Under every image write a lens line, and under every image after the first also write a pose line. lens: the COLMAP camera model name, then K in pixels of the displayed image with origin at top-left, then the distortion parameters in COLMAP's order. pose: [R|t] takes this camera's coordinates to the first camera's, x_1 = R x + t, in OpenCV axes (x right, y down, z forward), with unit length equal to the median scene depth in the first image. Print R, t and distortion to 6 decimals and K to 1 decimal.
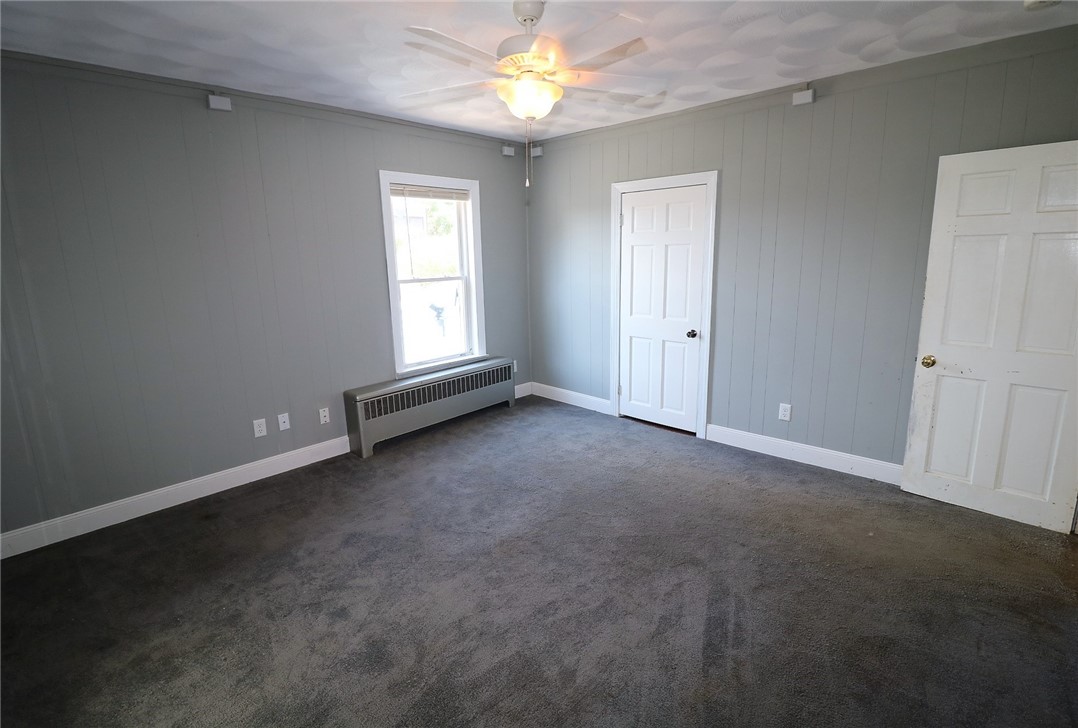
lens RADIAL K [[506.3, 0, 545.5], [0, 506.3, 357.9], [0, 0, 1]] dist [-0.014280, -0.000648]
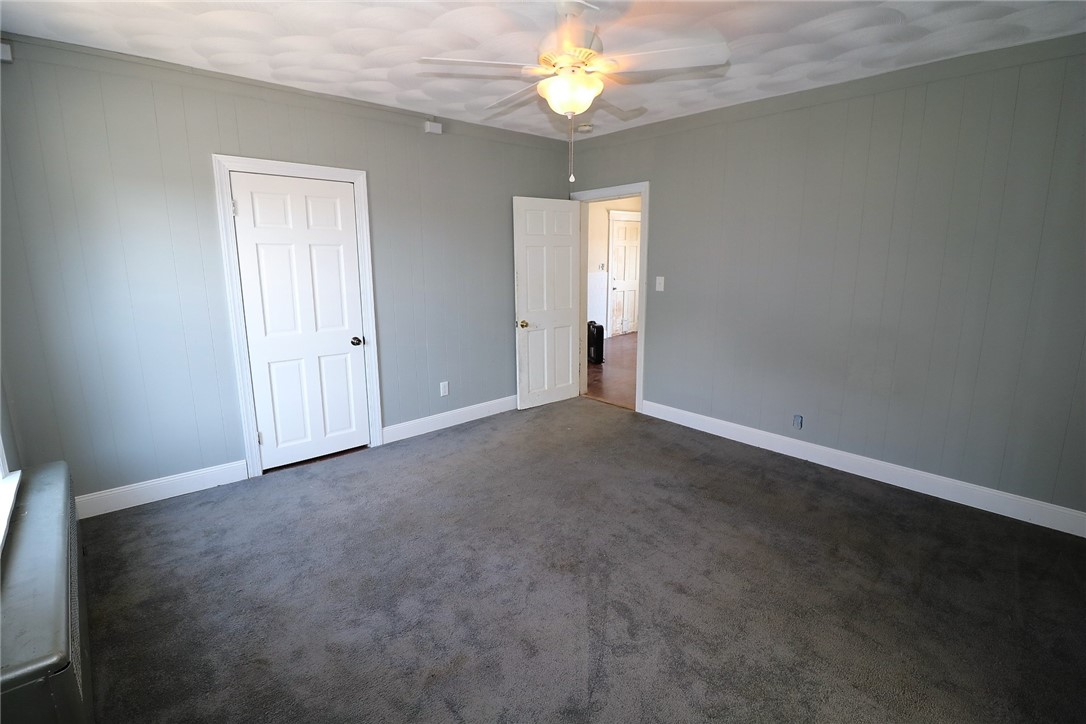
lens RADIAL K [[505.9, 0, 543.4], [0, 505.9, 353.6], [0, 0, 1]] dist [-0.007720, 0.000253]
pose [[0.076063, -0.172633, 0.982045, -0.598546], [0.203387, 0.966877, 0.154214, -0.098554], [-0.976139, 0.188005, 0.108655, 0.561267]]
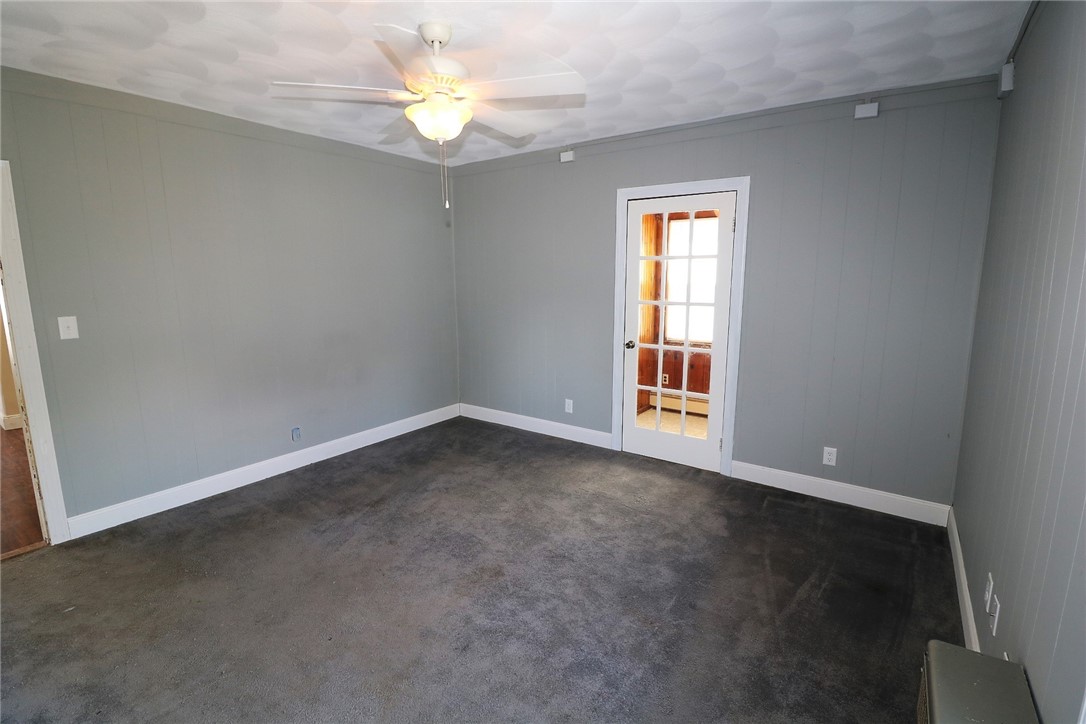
lens RADIAL K [[505.9, 0, 542.3], [0, 505.9, 354.6], [0, 0, 1]] dist [-0.007720, 0.000253]
pose [[-0.991992, 0.042460, -0.118948, -0.043707], [-0.003232, 0.932952, 0.359985, -0.231898], [0.126258, 0.357487, -0.925344, 1.125289]]
